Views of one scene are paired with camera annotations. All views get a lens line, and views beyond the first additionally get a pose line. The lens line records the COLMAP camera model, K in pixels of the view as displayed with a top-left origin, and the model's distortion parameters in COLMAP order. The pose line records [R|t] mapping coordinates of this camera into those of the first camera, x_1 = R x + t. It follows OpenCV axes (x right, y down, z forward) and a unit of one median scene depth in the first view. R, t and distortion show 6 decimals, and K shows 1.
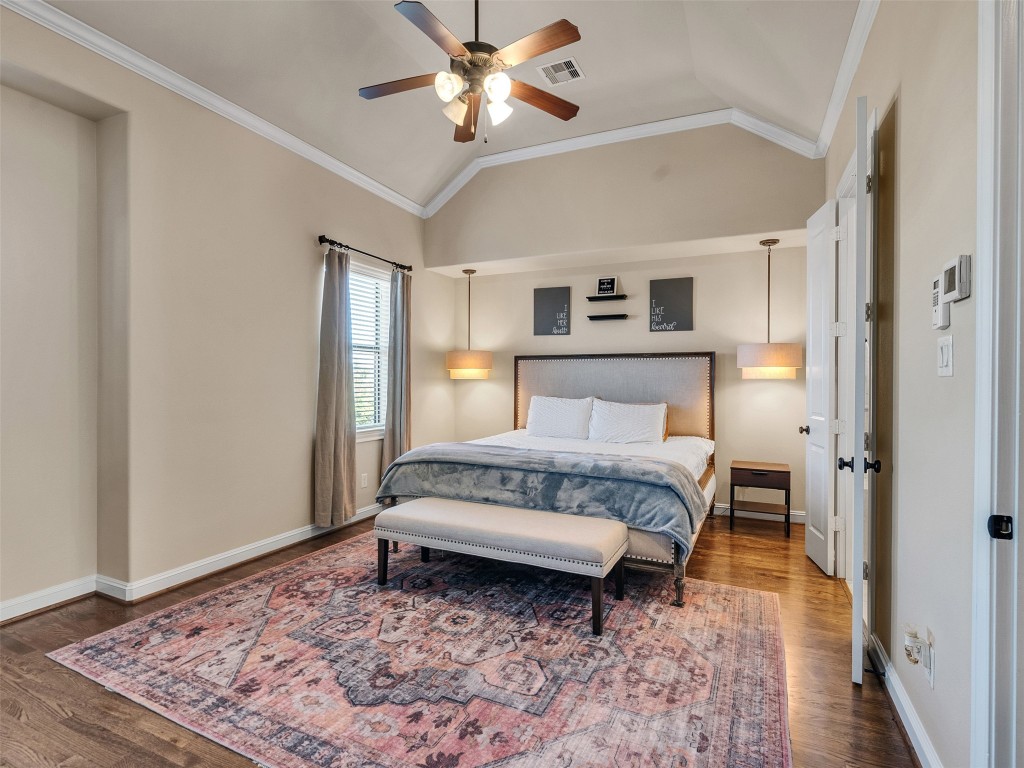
lens RADIAL K [[522.3, 0, 503.5], [0, 522.3, 383.2], [0, 0, 1]] dist [-0.007457, 0.005118]
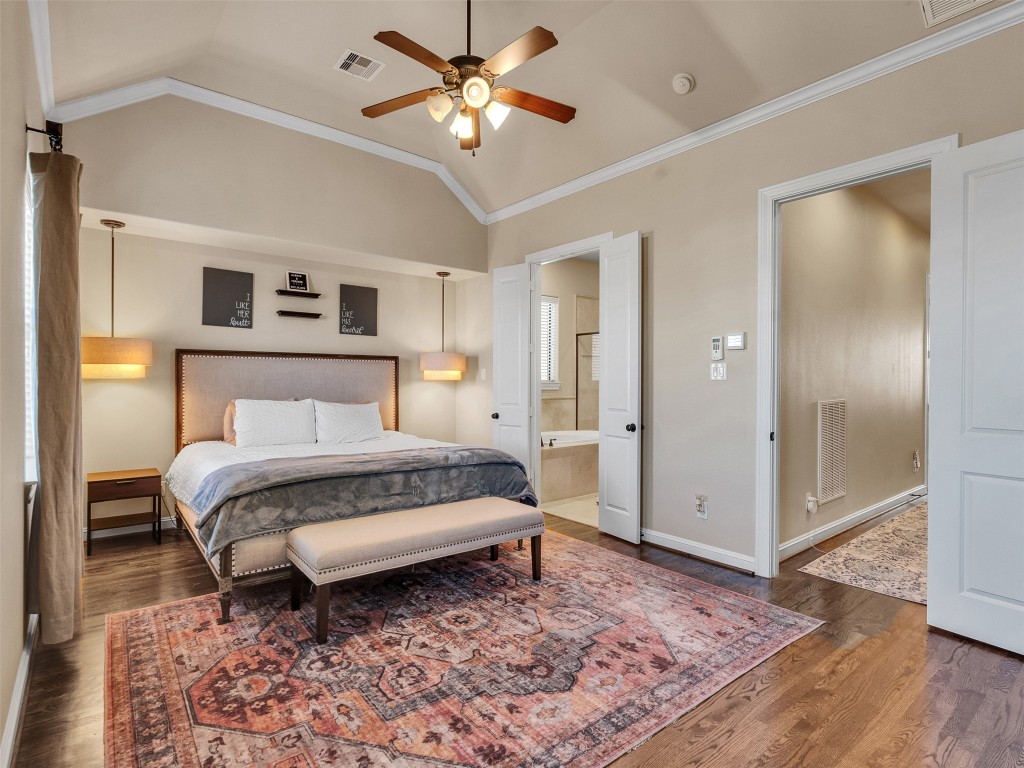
lens RADIAL K [[522.3, 0, 503.5], [0, 522.3, 383.2], [0, 0, 1]] dist [-0.007457, 0.005118]
pose [[0.439959, -0.003992, 0.898009, -0.844459], [0.003959, 0.999989, 0.002506, -0.003706], [-0.898009, 0.002453, 0.439970, 0.428561]]
